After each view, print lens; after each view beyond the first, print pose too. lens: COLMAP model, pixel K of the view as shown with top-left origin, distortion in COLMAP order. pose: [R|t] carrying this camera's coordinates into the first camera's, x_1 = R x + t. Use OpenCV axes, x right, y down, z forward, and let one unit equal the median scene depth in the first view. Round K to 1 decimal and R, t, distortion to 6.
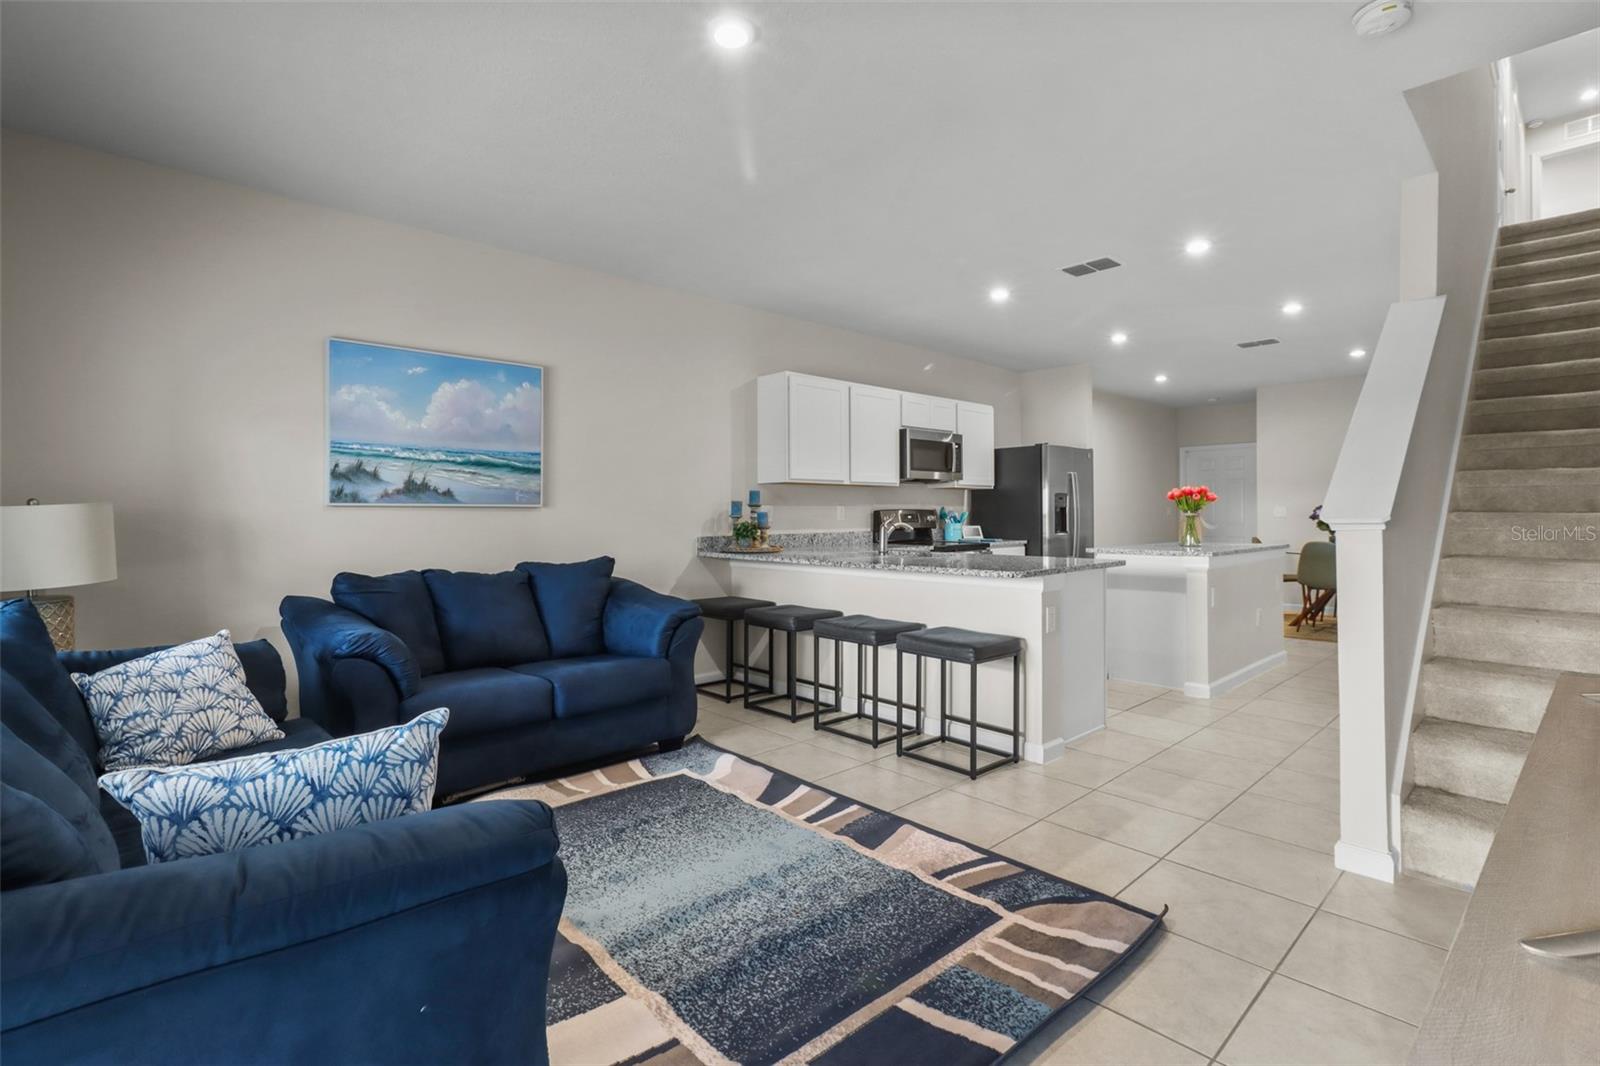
lens RADIAL K [[748.7, 0, 802.4], [0, 748.7, 511.0], [0, 0, 1]] dist [-0.002251, 0.001453]
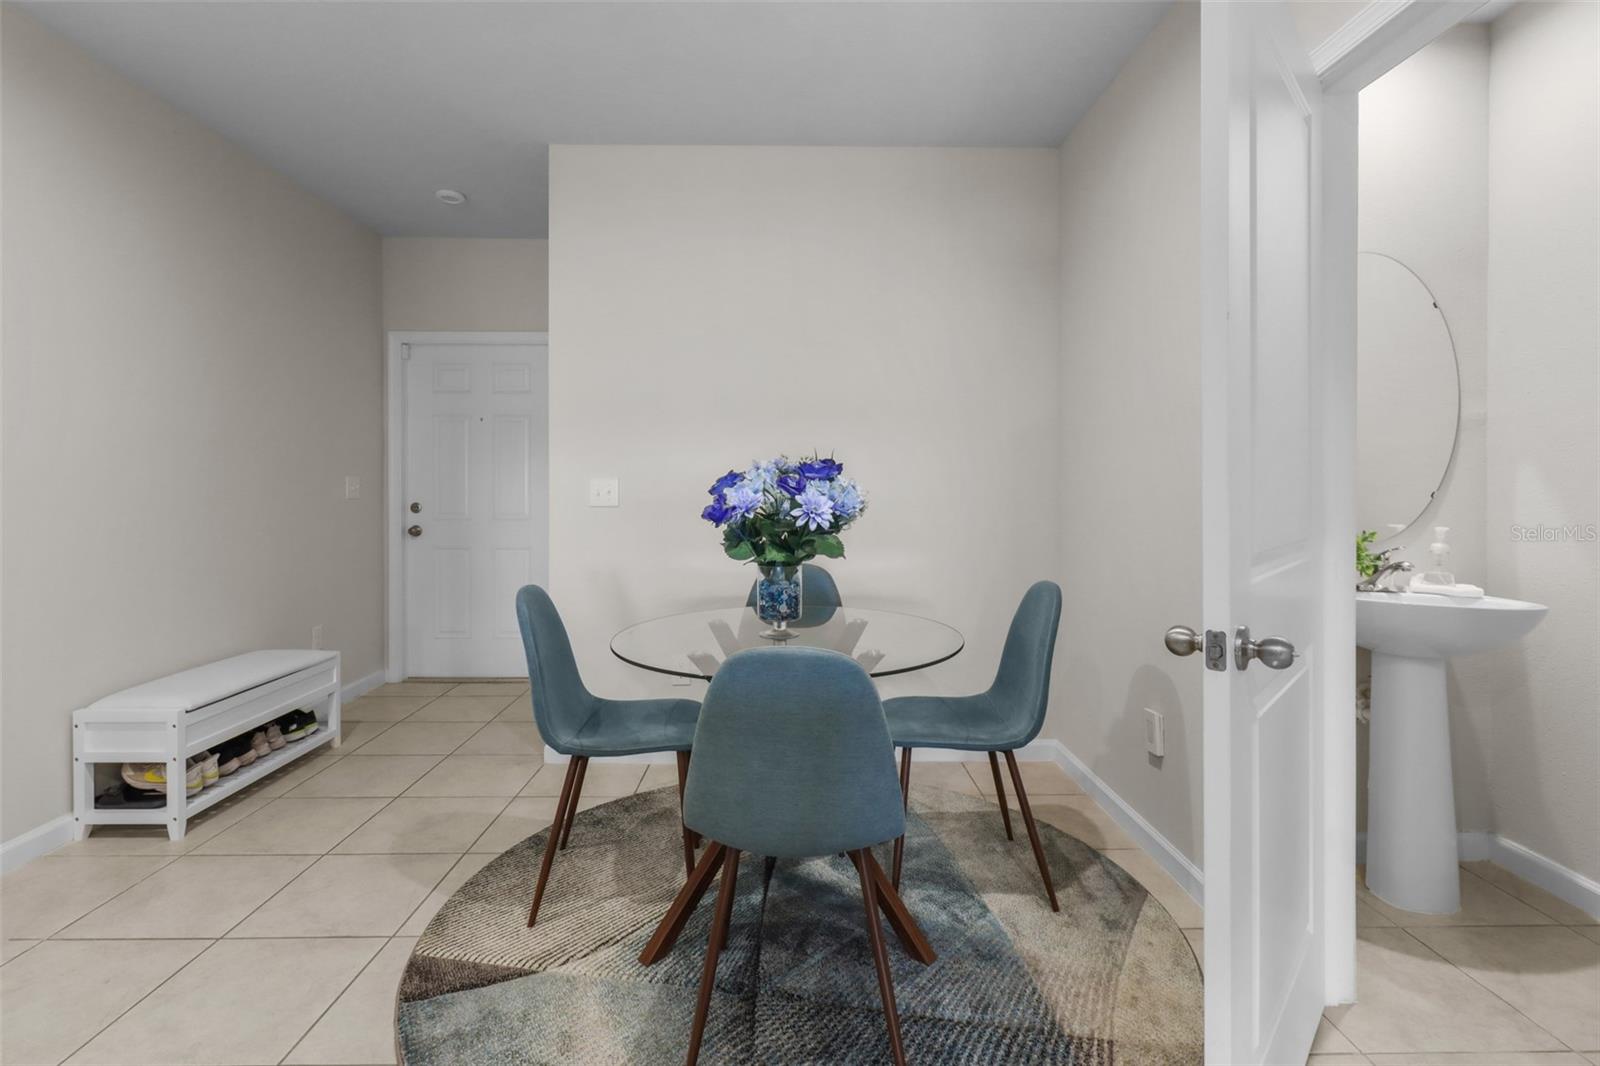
lens RADIAL K [[748.7, 0, 785.8], [0, 748.7, 487.8], [0, 0, 1]] dist [-0.002251, 0.001453]
pose [[0.680759, 0.003287, 0.732500, 0.751042], [-0.003662, 0.999993, -0.001084, -0.001812], [-0.732498, -0.001945, 0.680766, 1.194759]]
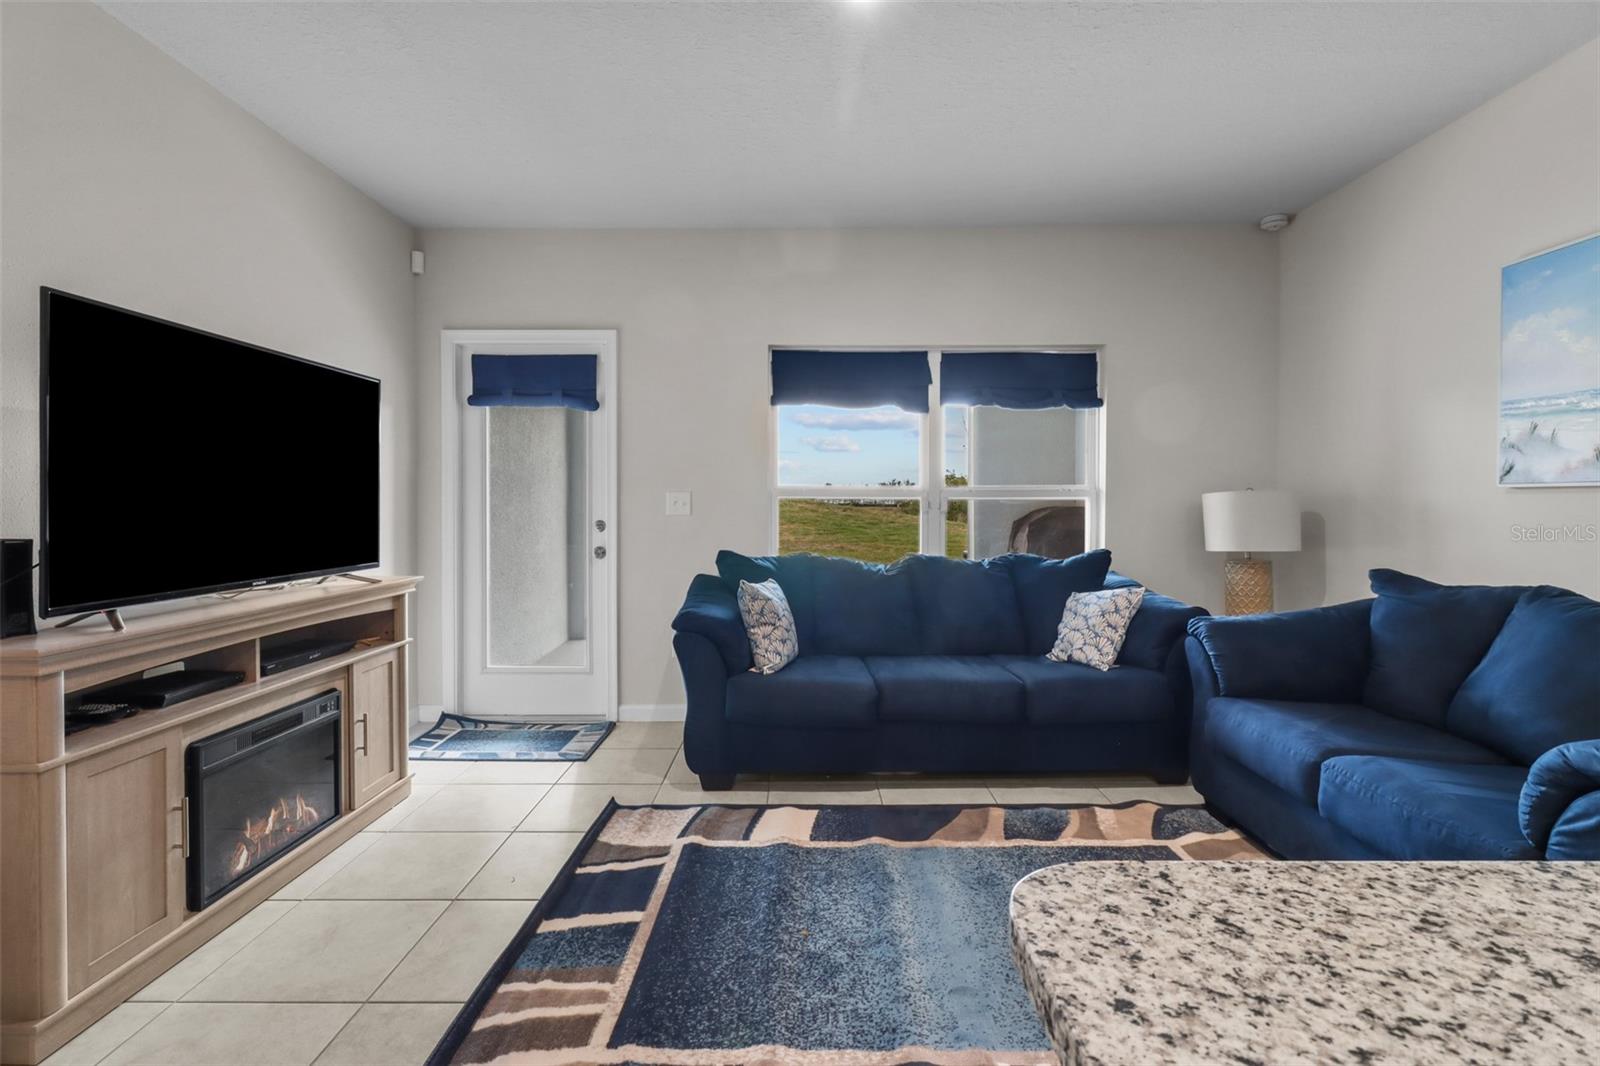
lens RADIAL K [[748.7, 0, 800.6], [0, 748.7, 519.3], [0, 0, 1]] dist [-0.002251, 0.001453]
pose [[-0.690946, 0.022535, -0.722555, 0.279198], [0.005080, 0.999641, 0.026318, 0.000729], [0.722888, 0.014514, -0.690812, 0.695989]]
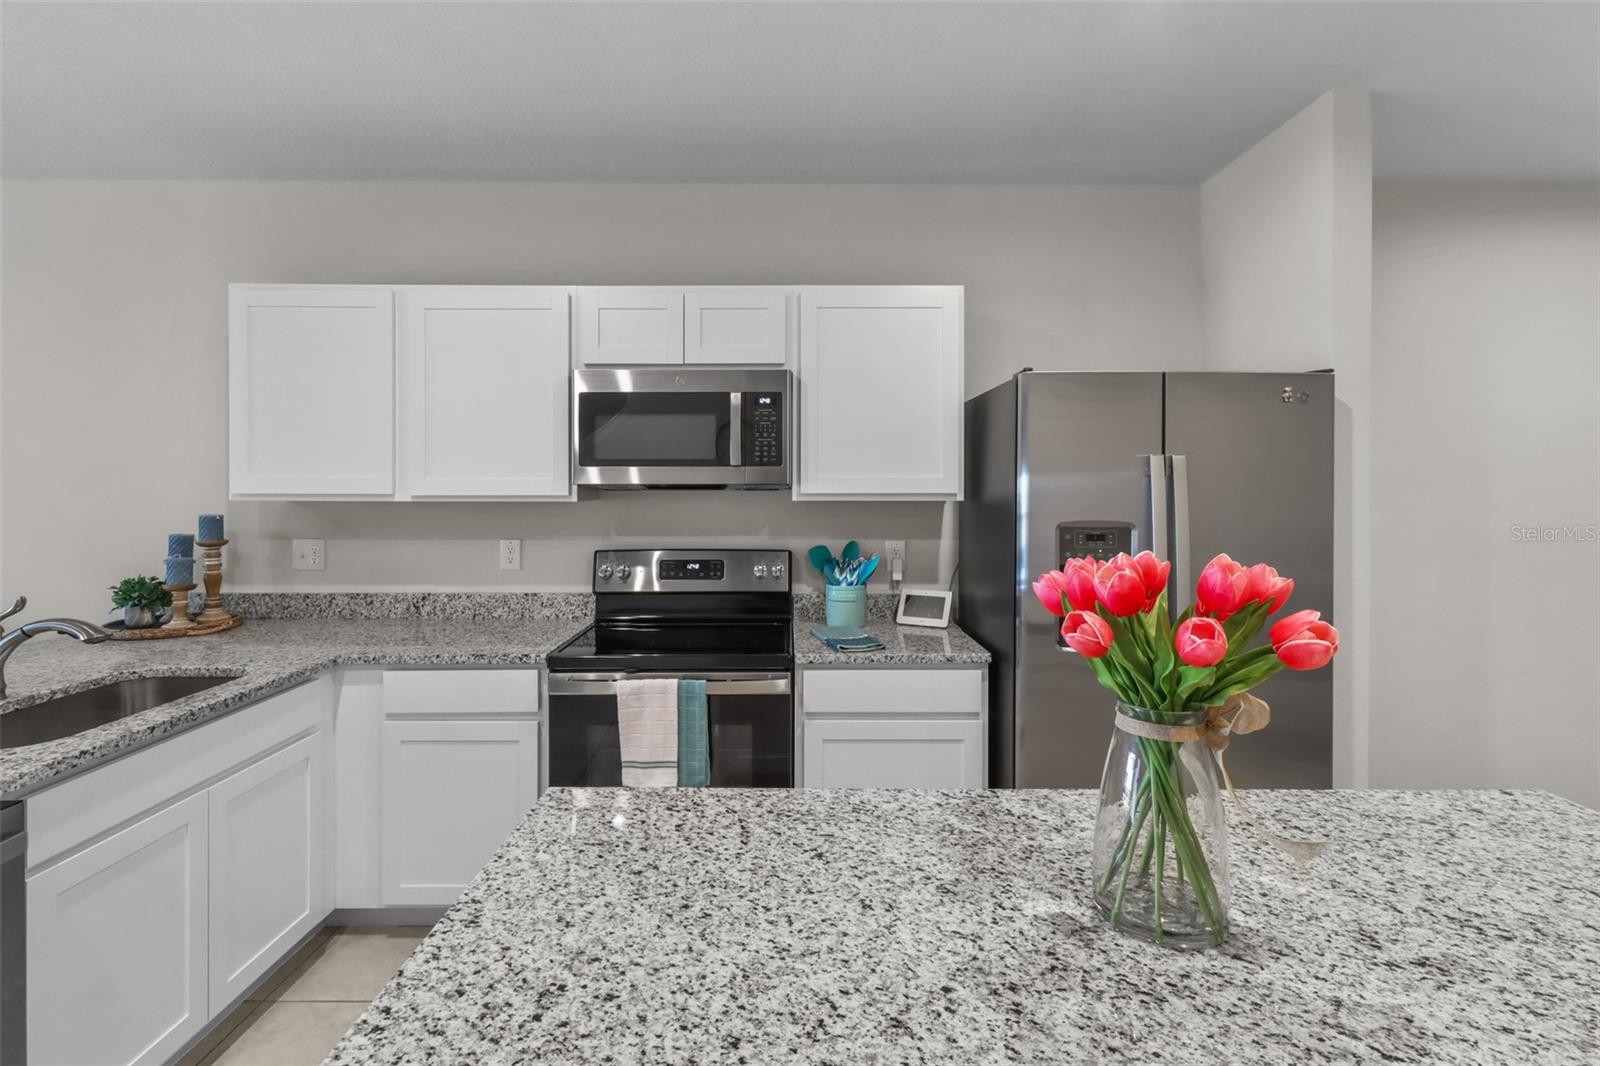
lens RADIAL K [[748.7, 0, 804.5], [0, 748.7, 491.9], [0, 0, 1]] dist [-0.002251, 0.001453]
pose [[0.728926, 0.008119, -0.684545, 0.626522], [-0.003347, 0.999960, 0.008296, -0.050996], [0.684585, -0.003756, 0.728924, 0.904383]]
